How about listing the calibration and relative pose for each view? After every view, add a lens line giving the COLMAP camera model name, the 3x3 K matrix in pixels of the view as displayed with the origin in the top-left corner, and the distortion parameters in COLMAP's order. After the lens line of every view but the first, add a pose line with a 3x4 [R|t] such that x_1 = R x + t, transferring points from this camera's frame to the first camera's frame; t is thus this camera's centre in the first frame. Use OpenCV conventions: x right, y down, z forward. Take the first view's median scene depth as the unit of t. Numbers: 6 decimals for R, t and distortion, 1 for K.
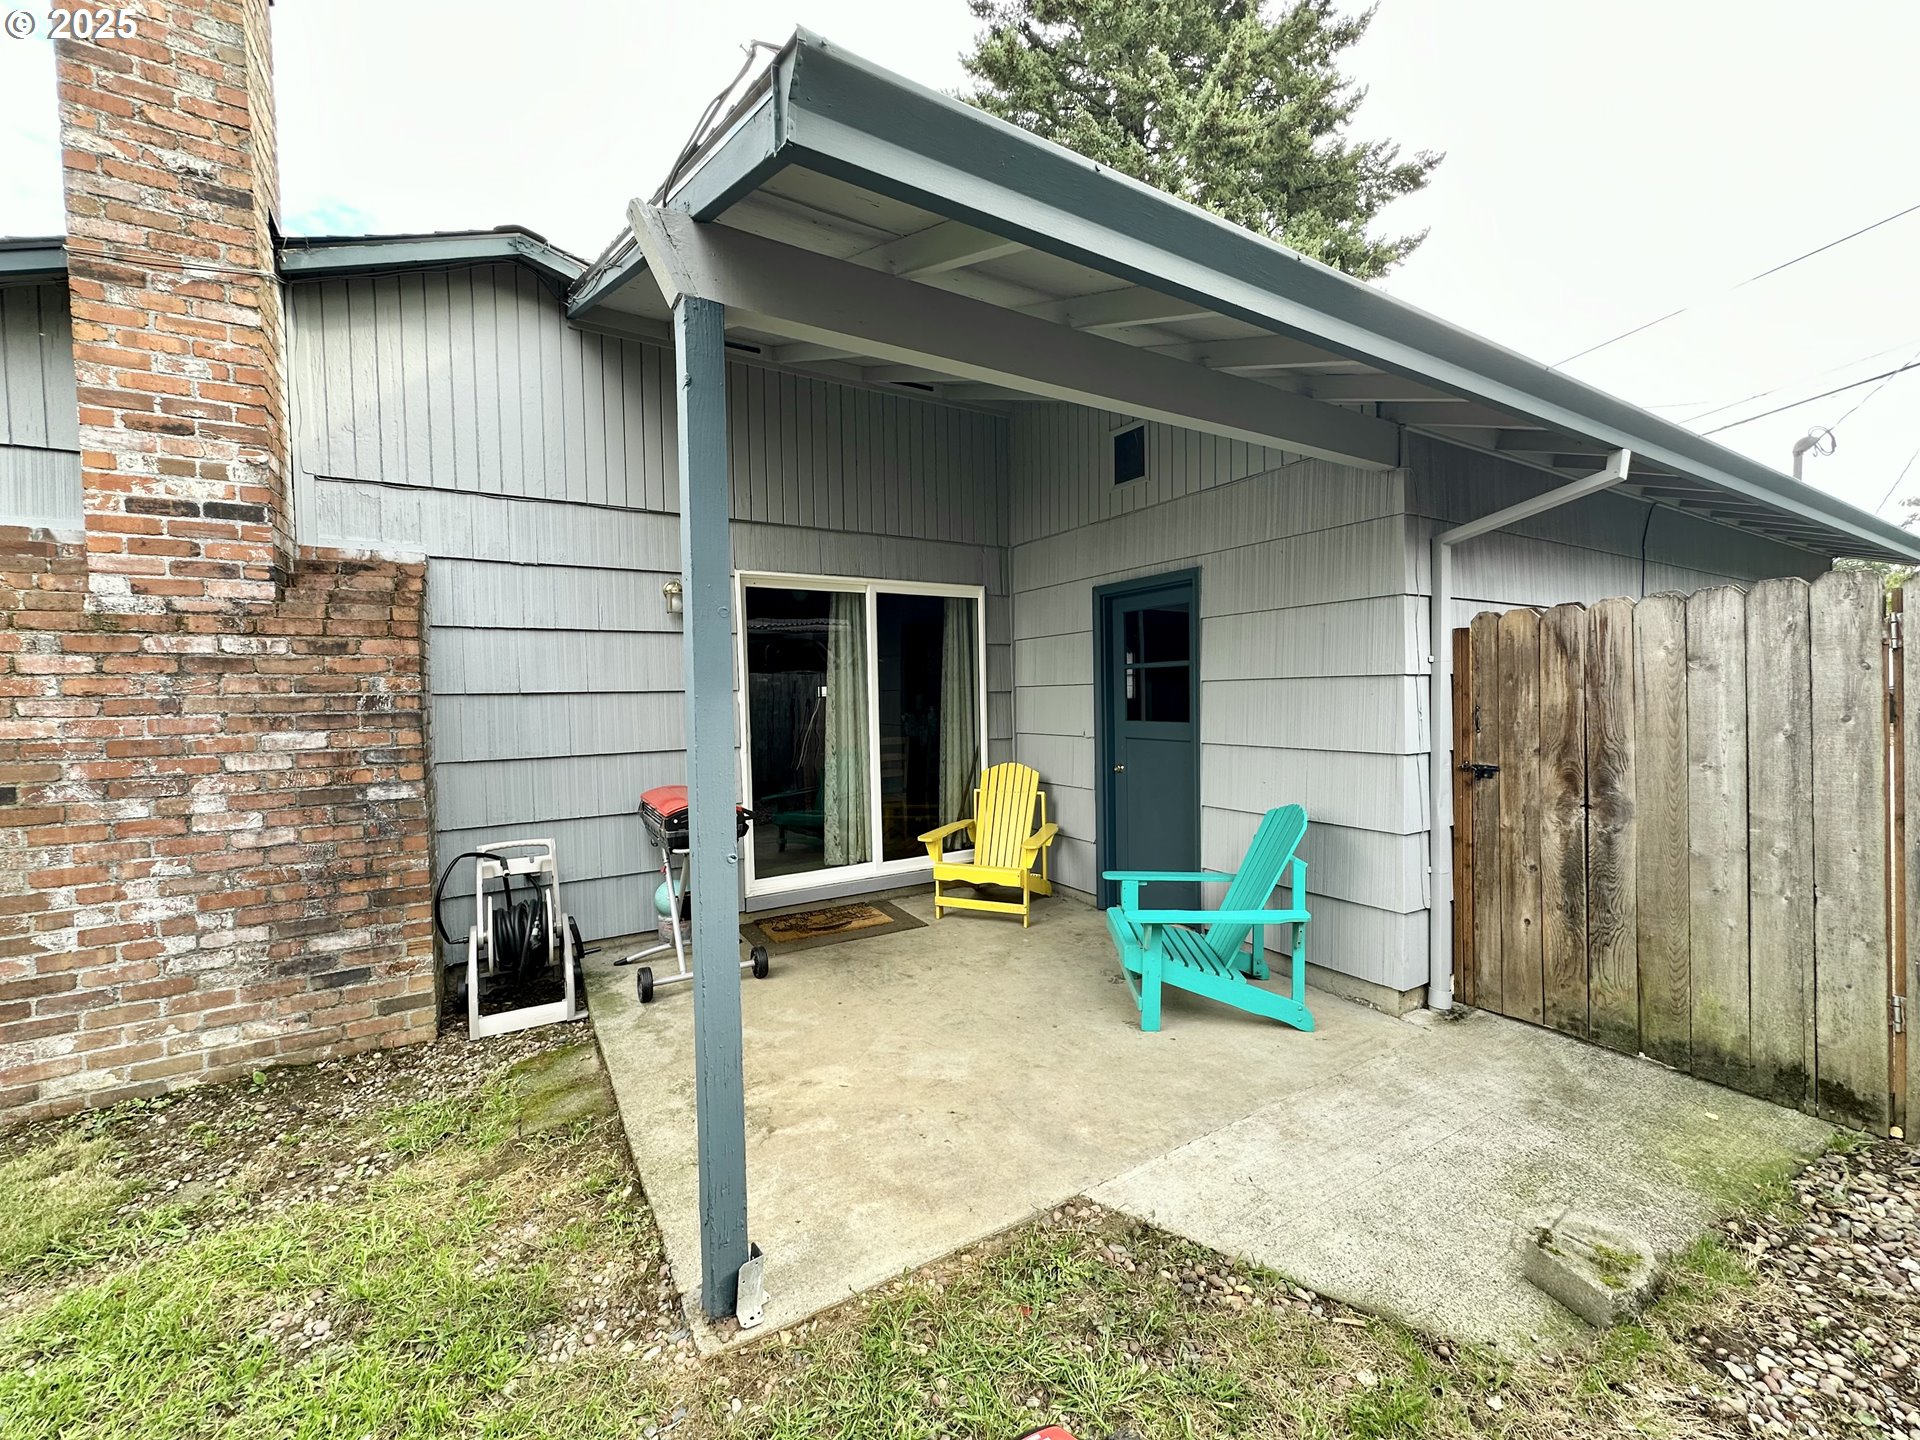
lens RADIAL K [[765.7, 0, 961.0], [0, 765.7, 716.6], [0, 0, 1]] dist [-0.003989, 0.001073]
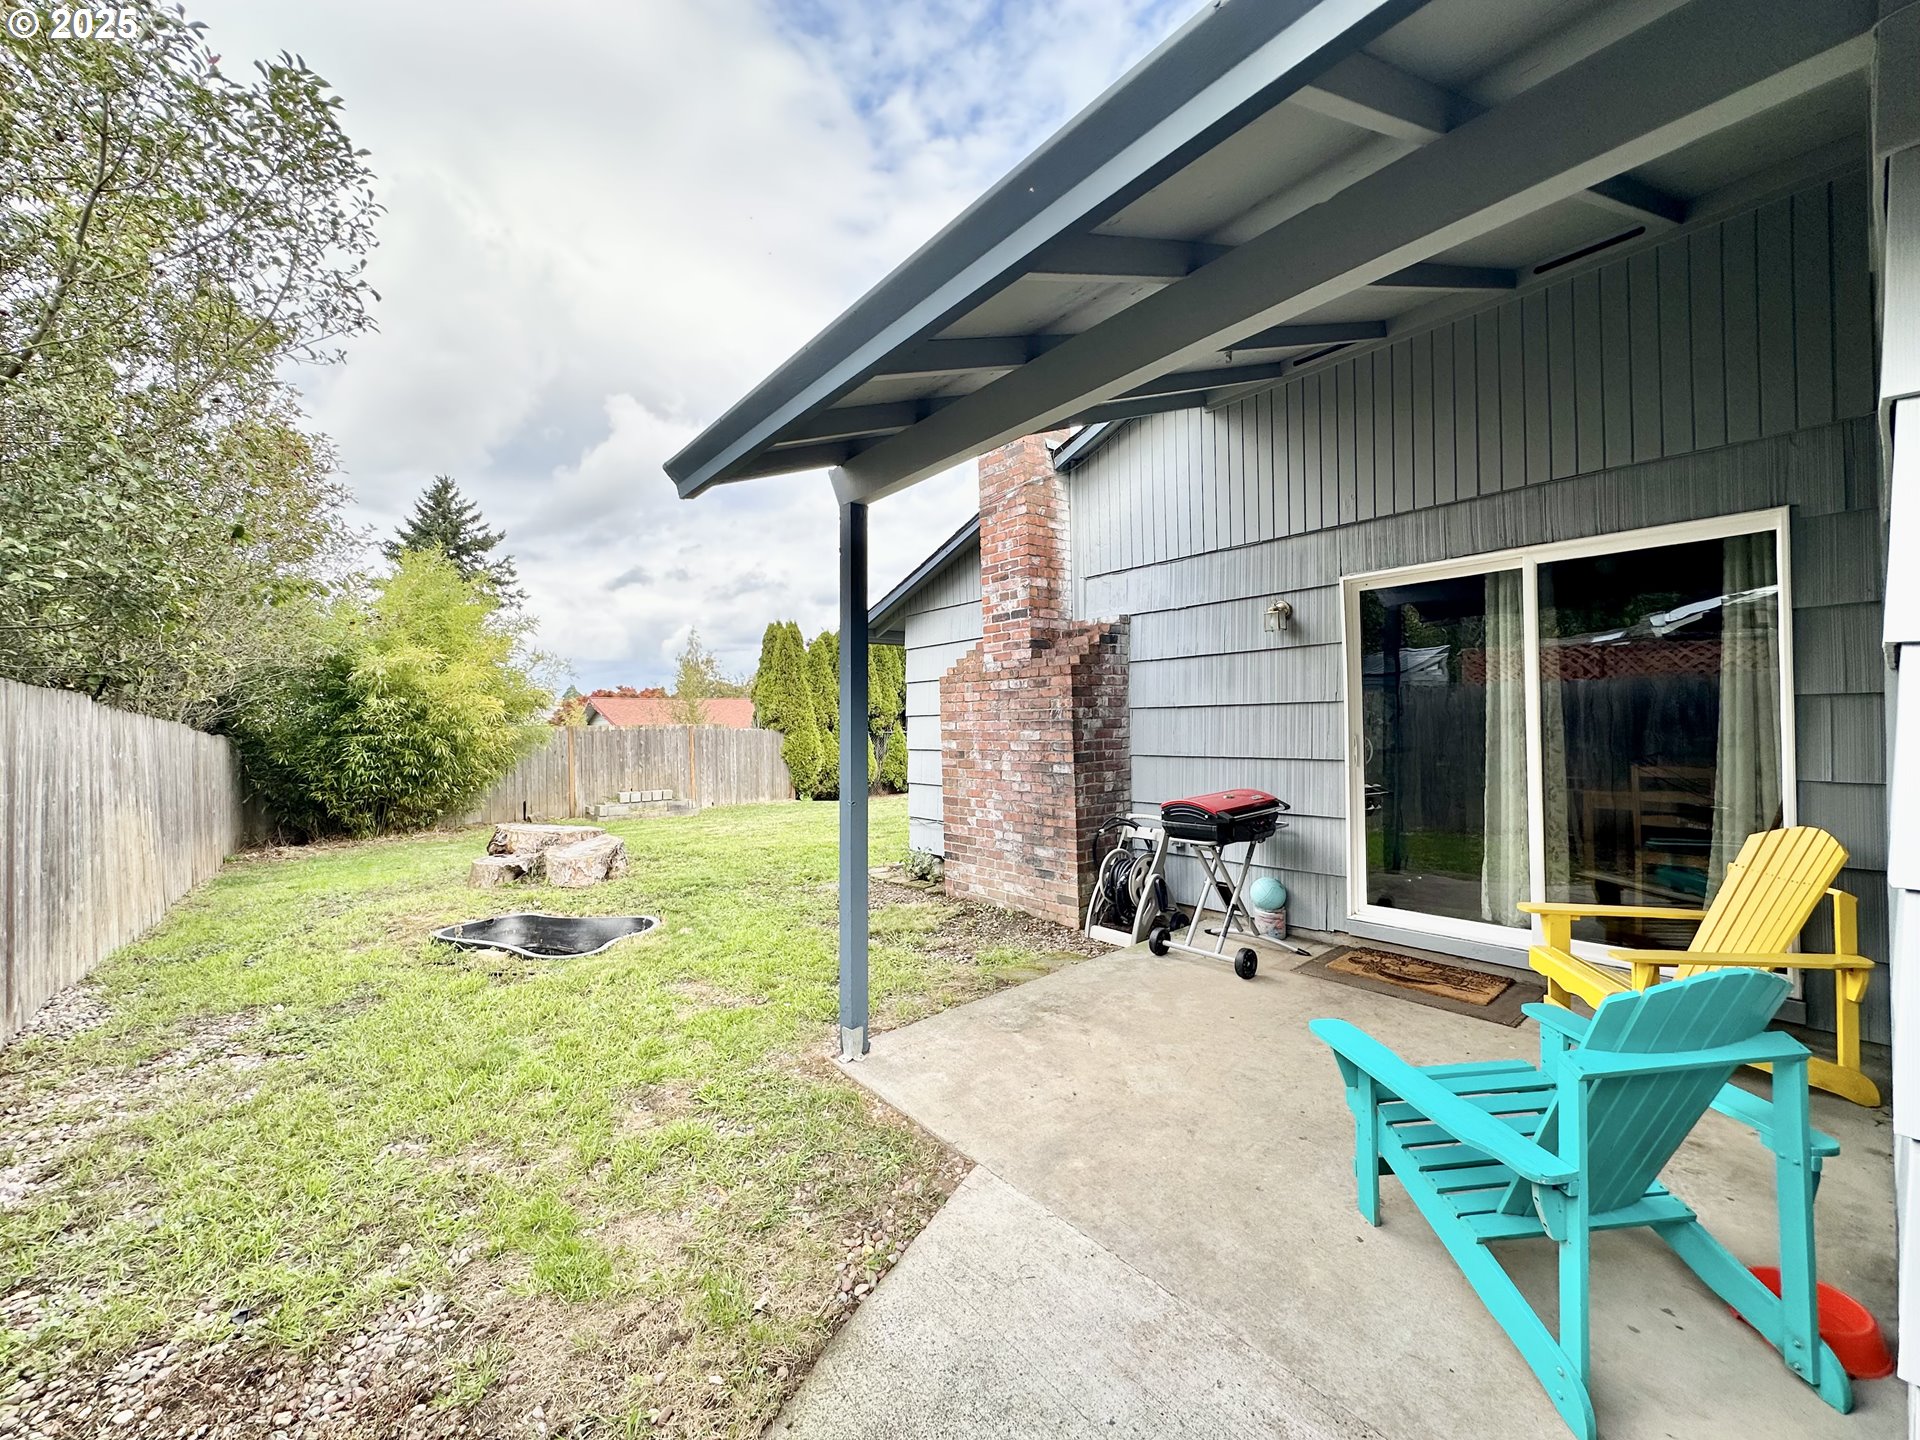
lens RADIAL K [[765.7, 0, 962.6], [0, 765.7, 717.0], [0, 0, 1]] dist [-0.003989, 0.001073]
pose [[0.134867, 0.008444, -0.990828, 0.822820], [-0.013974, 0.999880, 0.006619, -0.019489], [0.990765, 0.012953, 0.134969, 0.542546]]
